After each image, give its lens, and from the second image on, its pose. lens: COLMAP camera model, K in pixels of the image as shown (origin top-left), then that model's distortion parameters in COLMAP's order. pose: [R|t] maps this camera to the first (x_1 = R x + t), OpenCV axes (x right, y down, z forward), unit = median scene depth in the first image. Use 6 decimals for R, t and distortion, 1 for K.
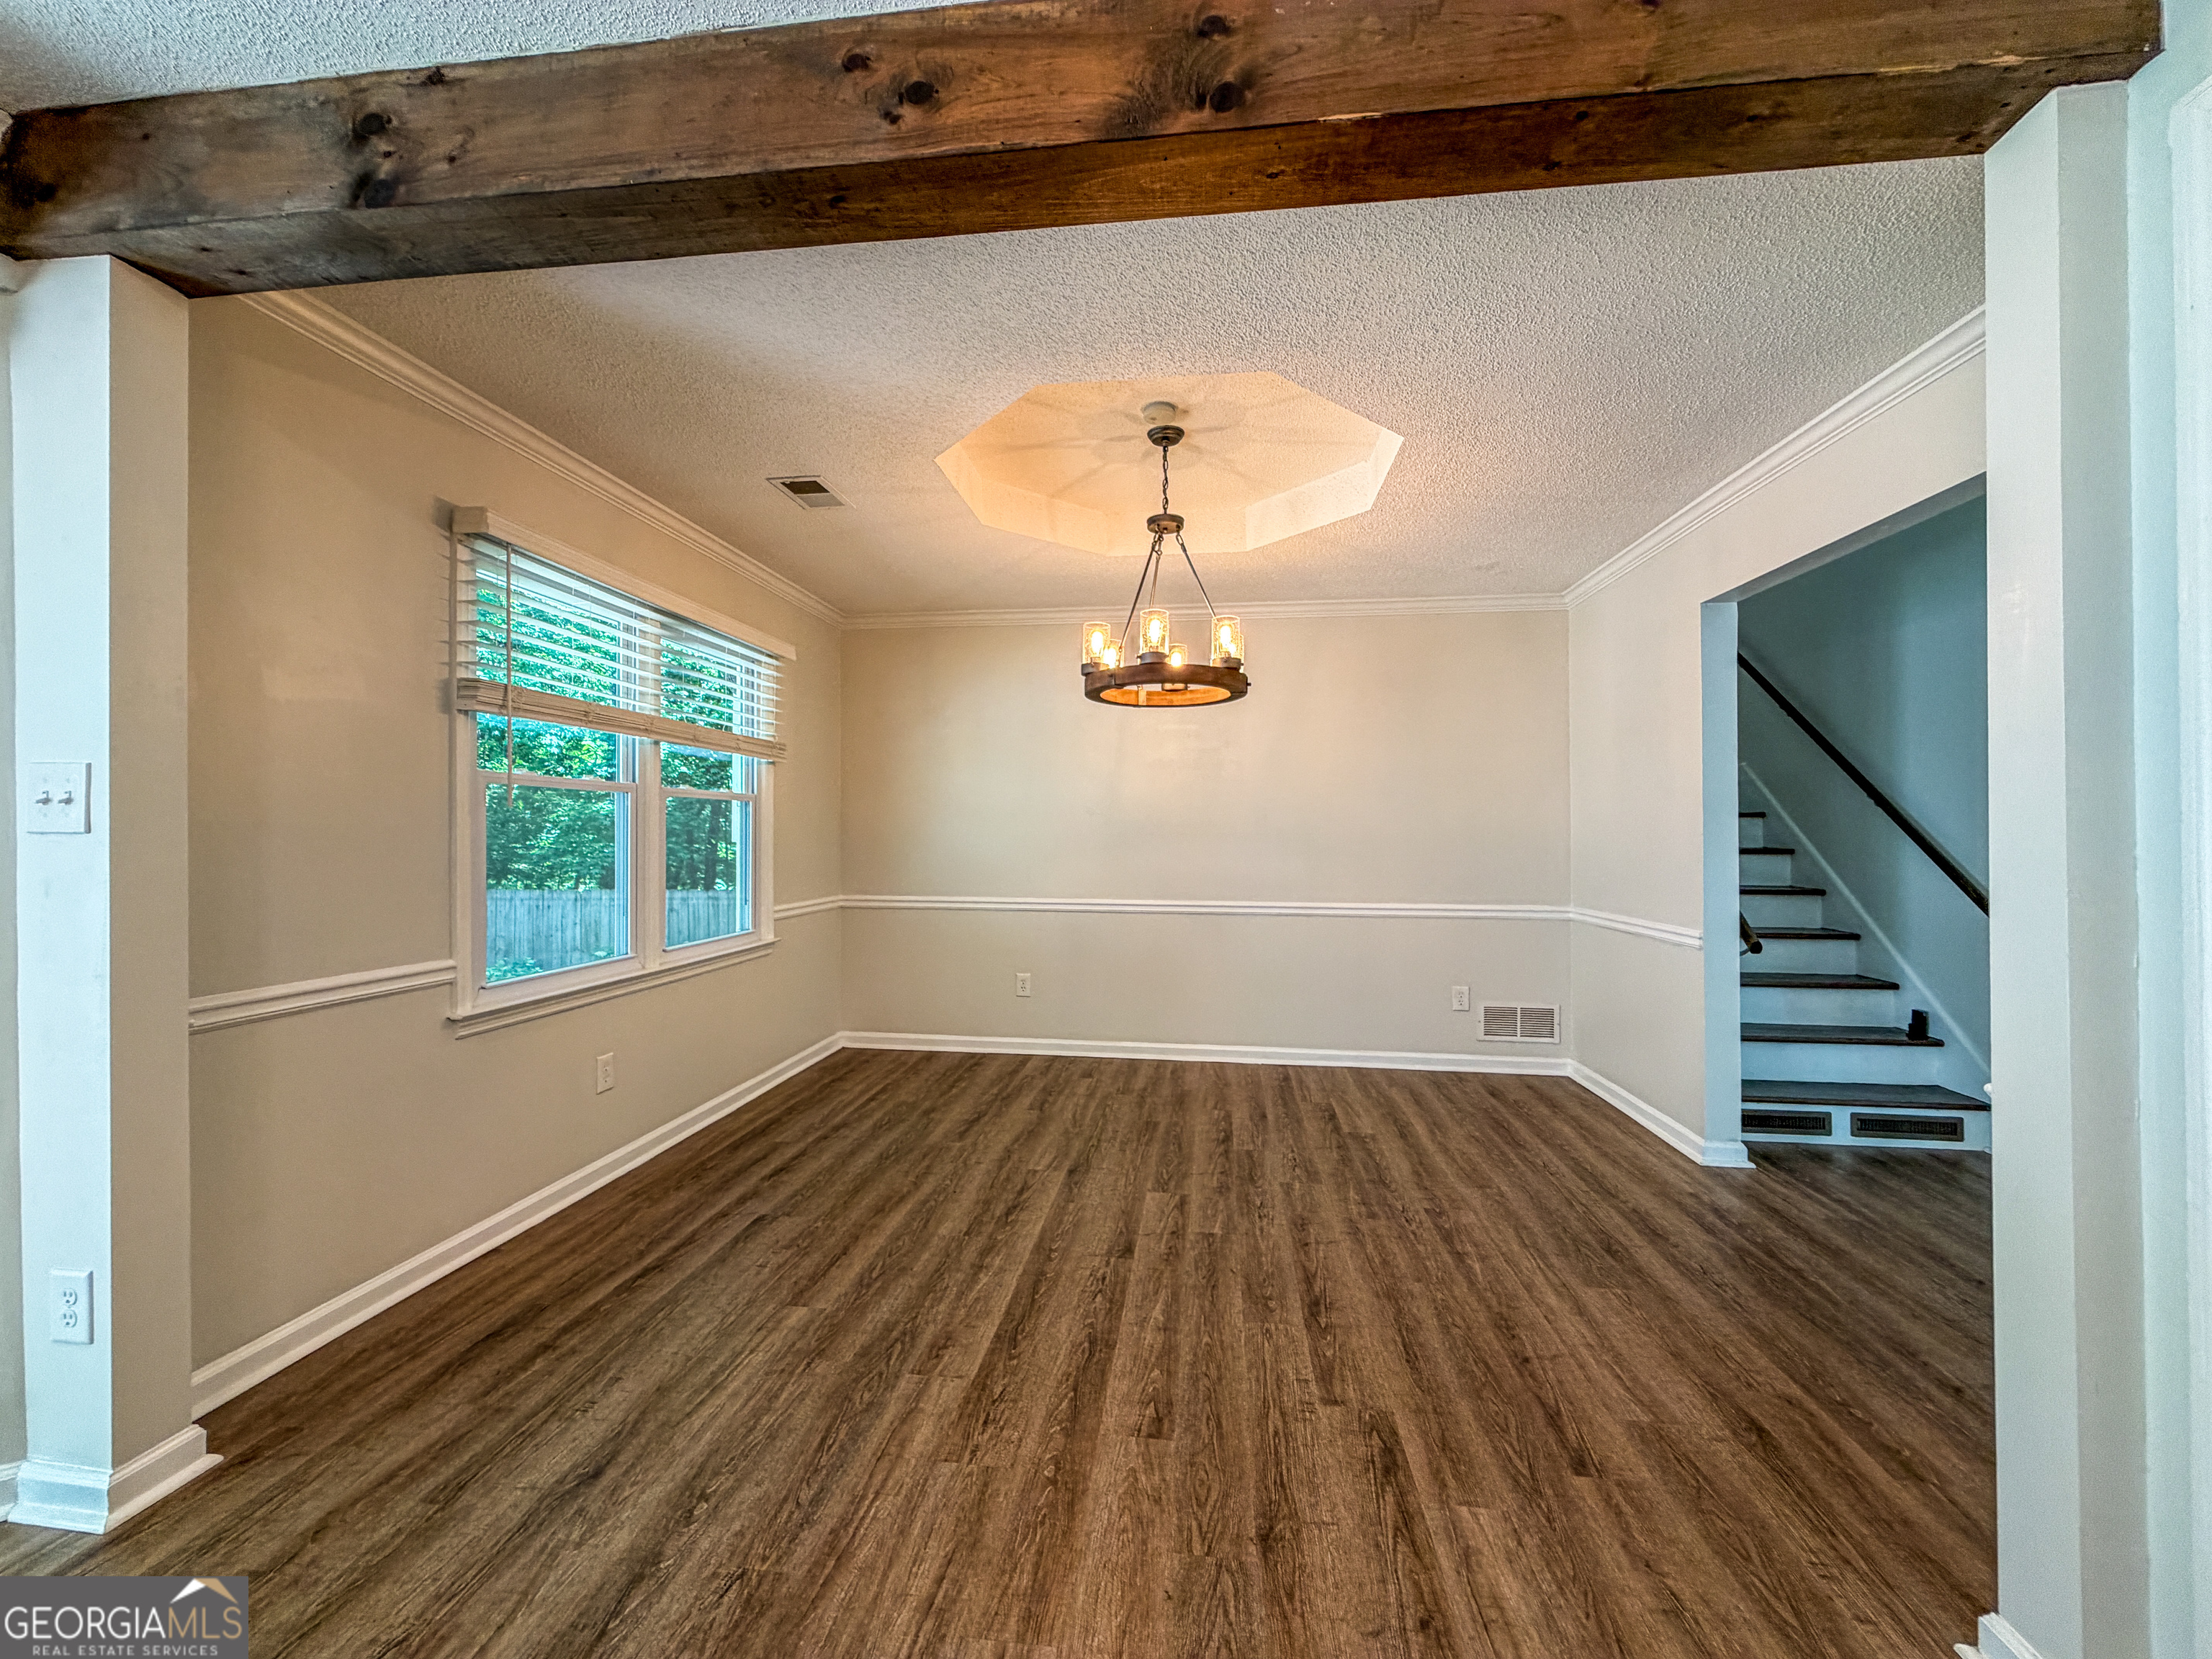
lens RADIAL K [[884.7, 0, 1101.2], [0, 884.7, 826.2], [0, 0, 1]] dist [0.000580, 0.000133]
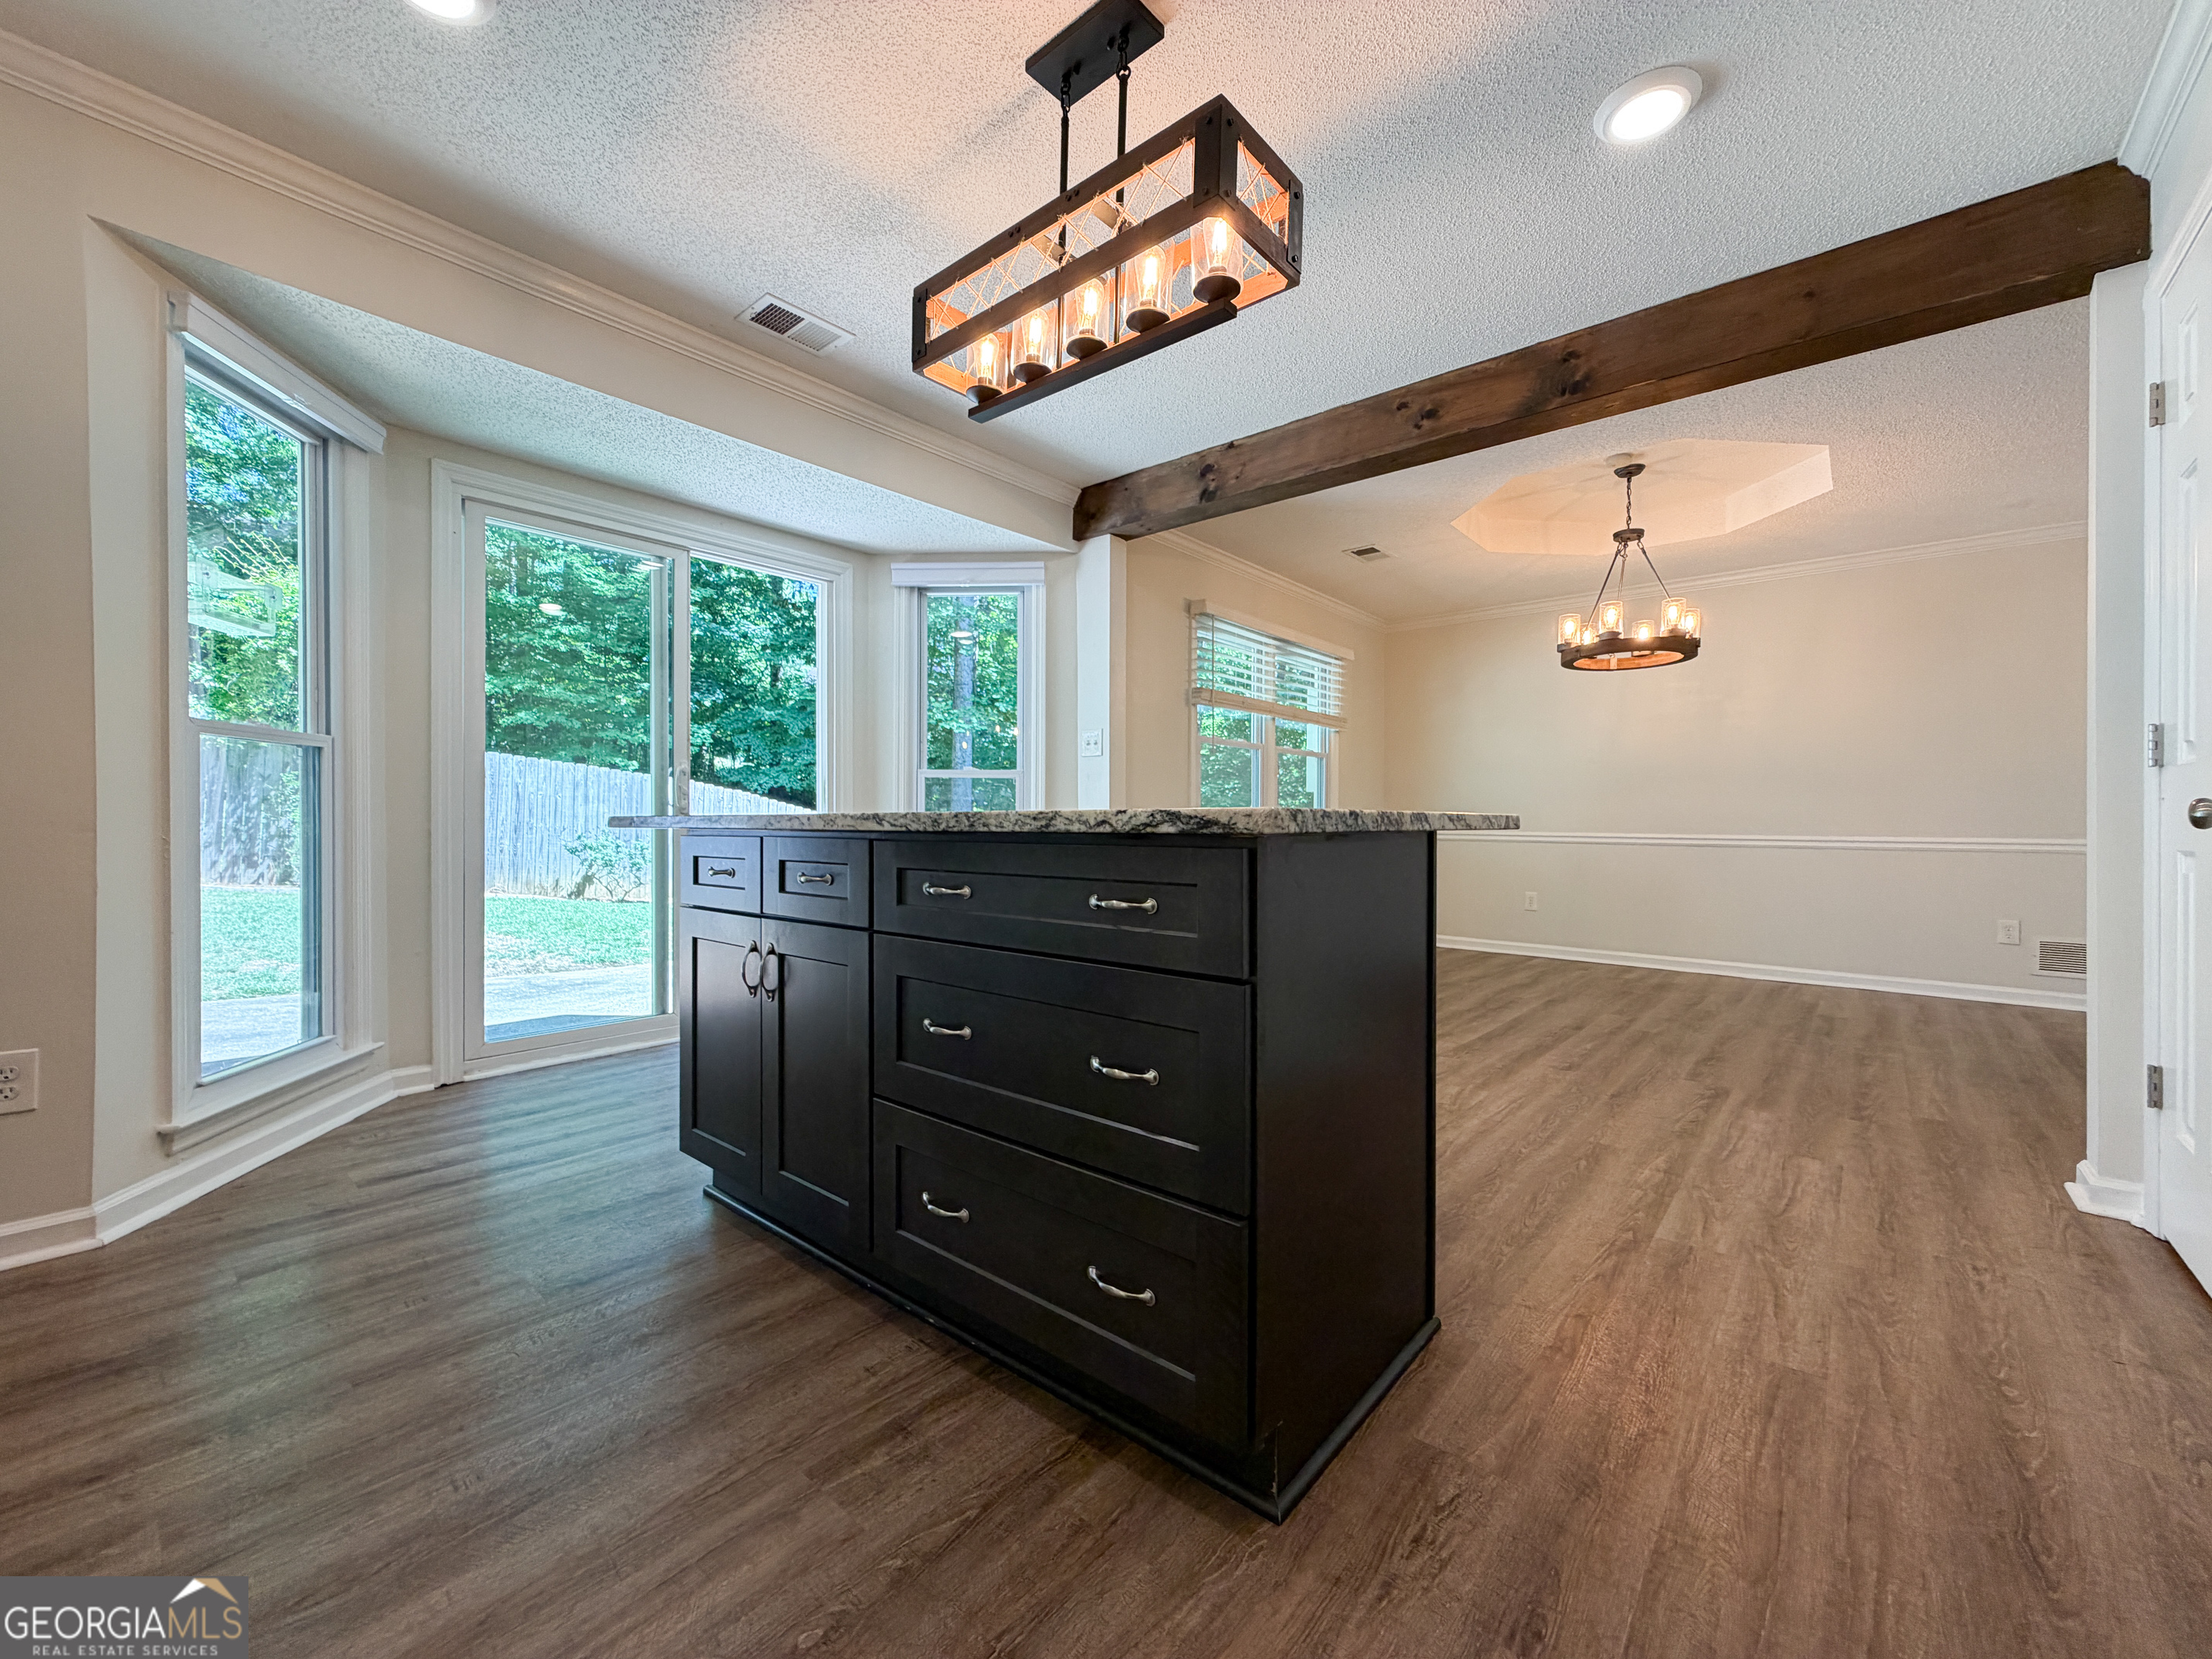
lens RADIAL K [[884.7, 0, 1098.1], [0, 884.7, 824.5], [0, 0, 1]] dist [0.000580, 0.000133]
pose [[0.830968, 0.005603, -0.556292, 0.183332], [-0.000996, 0.999963, 0.008585, 0.112847], [0.556319, -0.006580, 0.830943, -0.709681]]
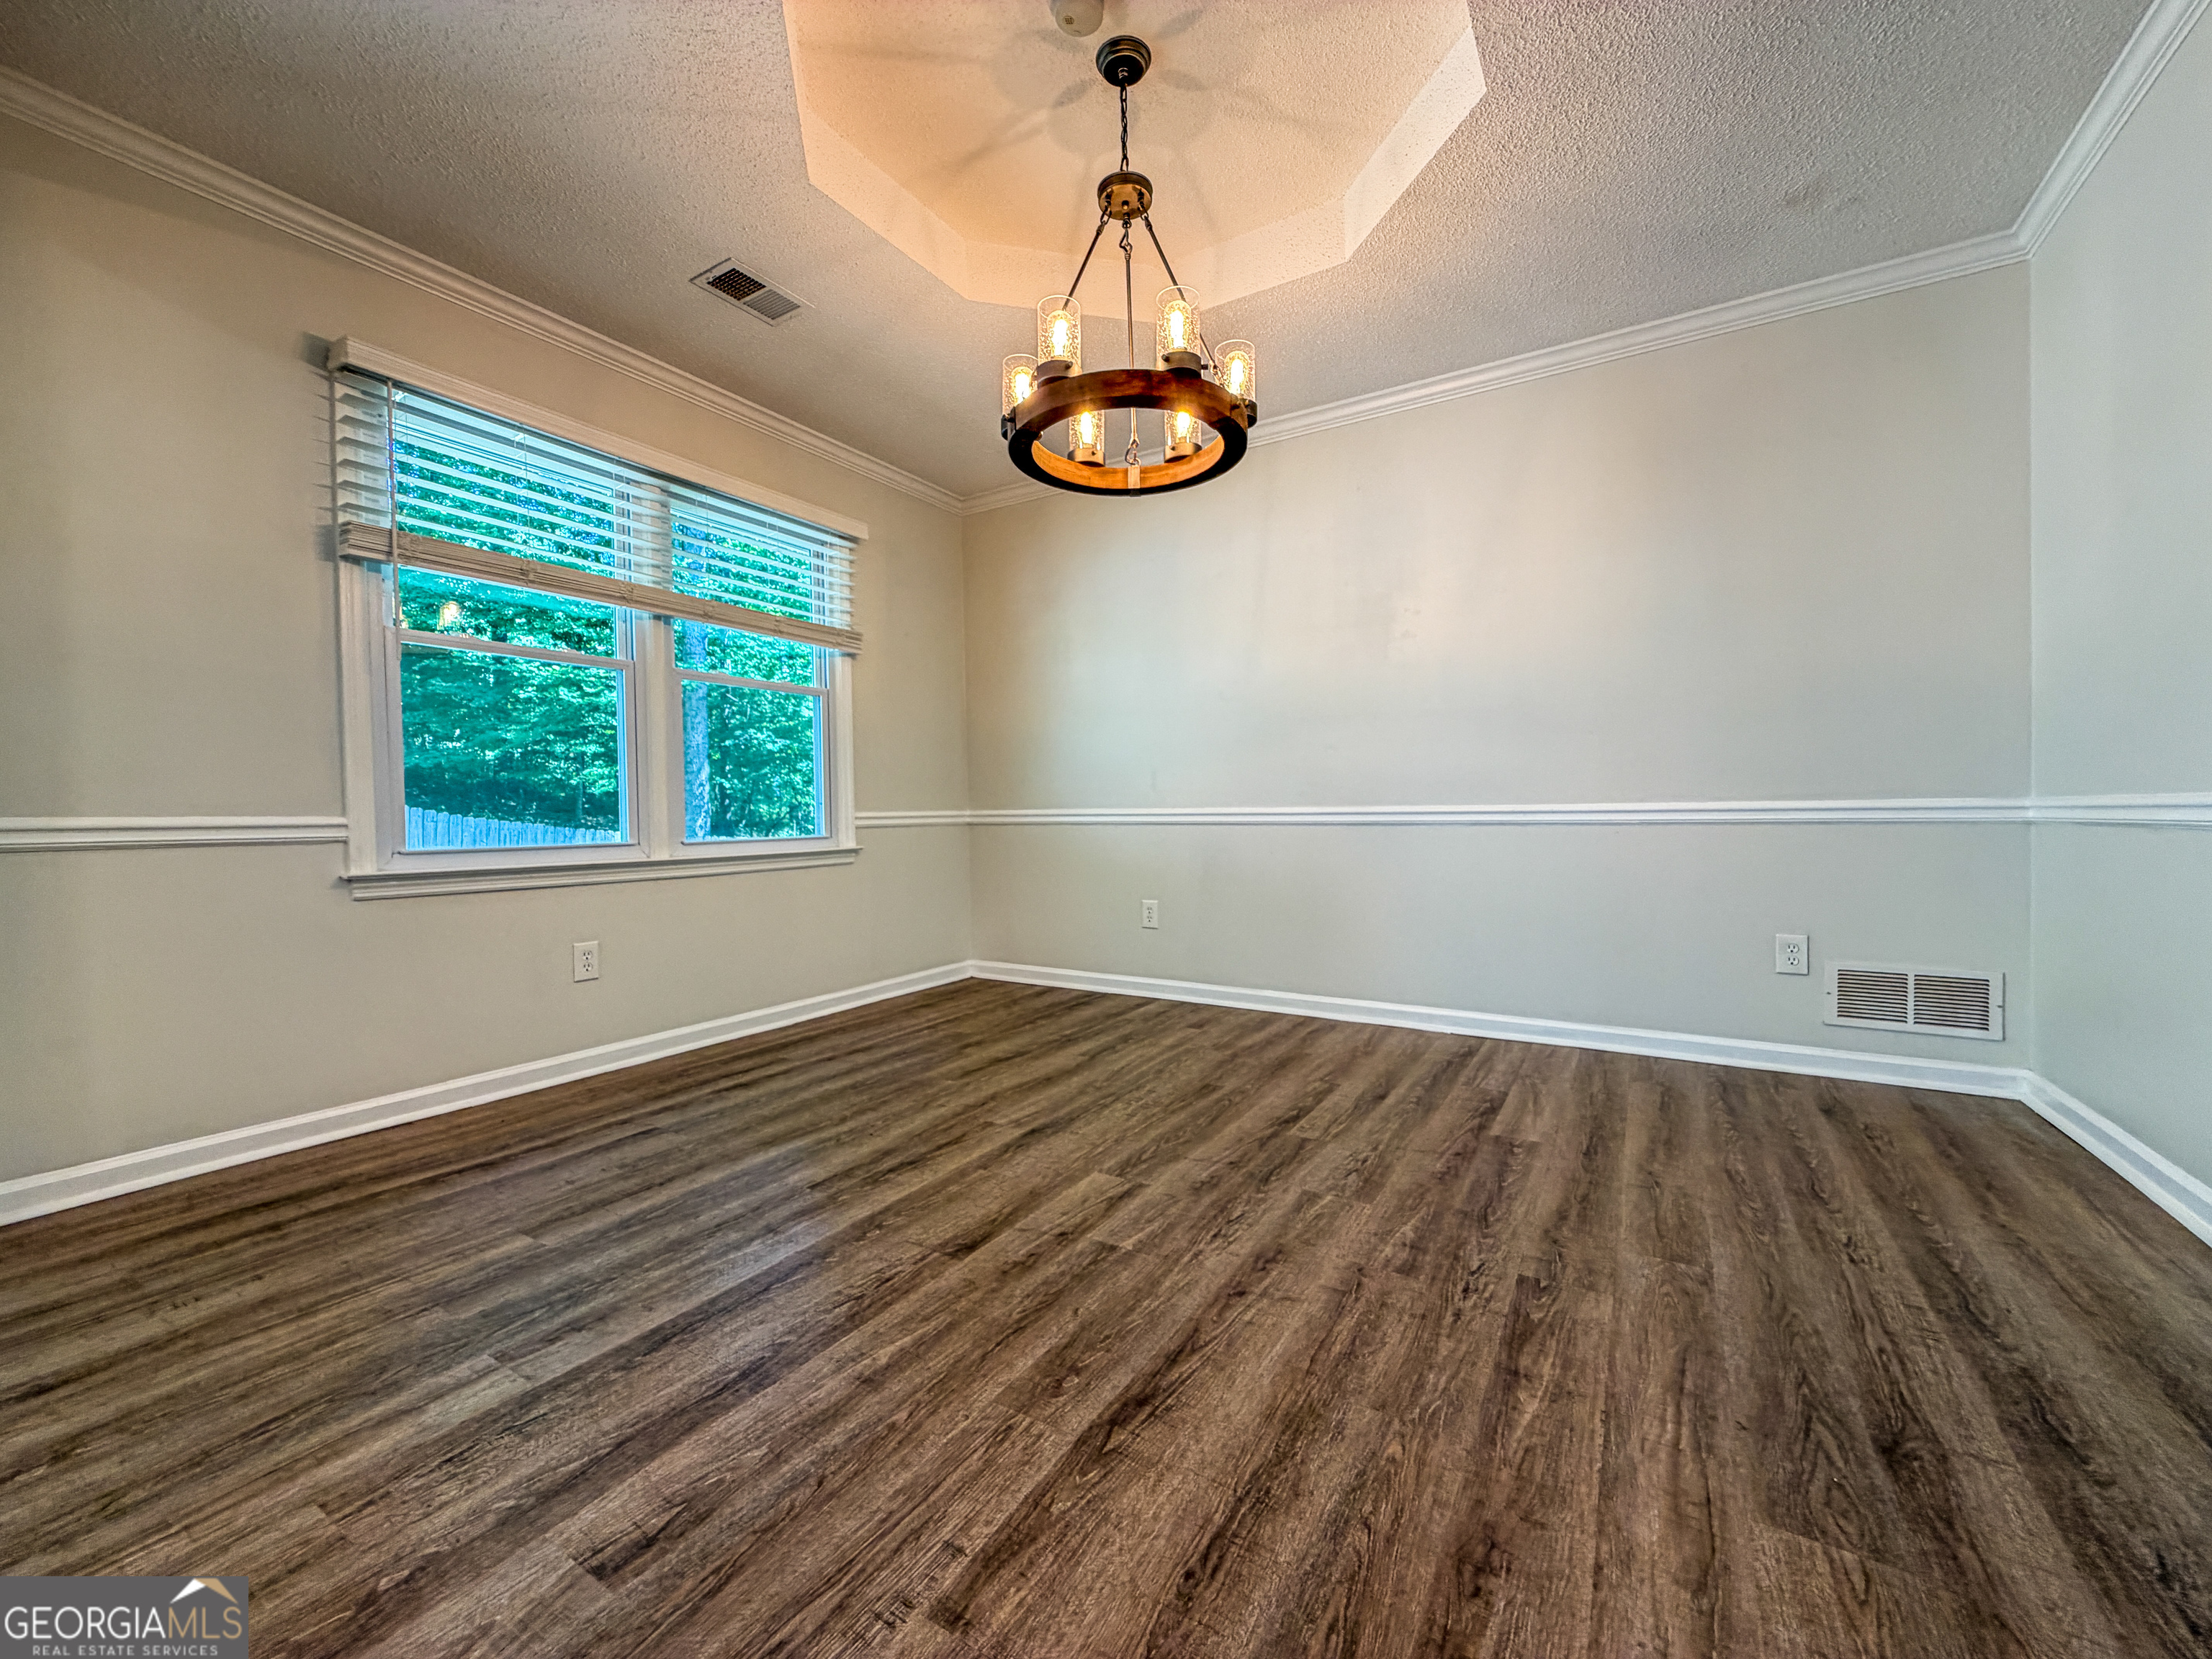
lens RADIAL K [[884.7, 0, 1106.9], [0, 884.7, 827.6], [0, 0, 1]] dist [0.000580, 0.000133]
pose [[0.910783, -0.008337, -0.412802, 0.396599], [0.019403, 0.999556, 0.022622, 0.146640], [0.412430, -0.028614, 0.910540, 0.434648]]
